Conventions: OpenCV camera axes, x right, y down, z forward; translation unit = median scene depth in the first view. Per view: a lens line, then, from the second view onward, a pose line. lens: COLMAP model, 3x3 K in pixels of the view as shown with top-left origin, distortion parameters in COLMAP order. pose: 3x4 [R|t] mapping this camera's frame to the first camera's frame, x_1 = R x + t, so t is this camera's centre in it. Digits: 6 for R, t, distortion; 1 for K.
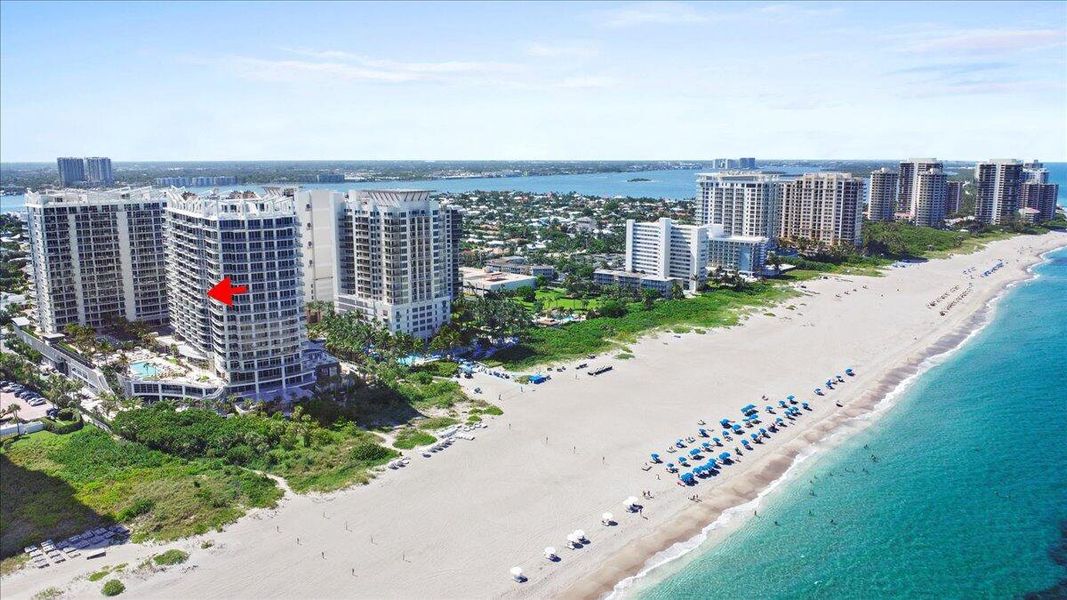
lens RADIAL K [[775.5, 0, 533.5], [0, 775.5, 300.0], [0, 0, 1]] dist [-0.028463, -0.002154]
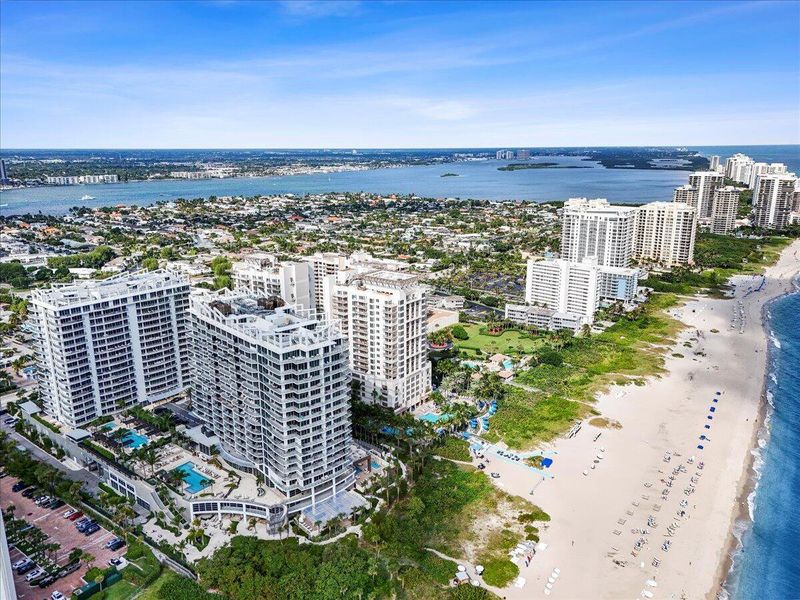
lens RADIAL K [[592.7, 0, 398.5], [0, 592.7, 304.4], [0, 0, 1]] dist [0.054380, -0.009097]
pose [[0.996248, -0.027190, 0.082167, -0.238678], [0.020522, 0.996507, 0.080943, -0.172828], [-0.084081, -0.078953, 0.993326, 0.153743]]
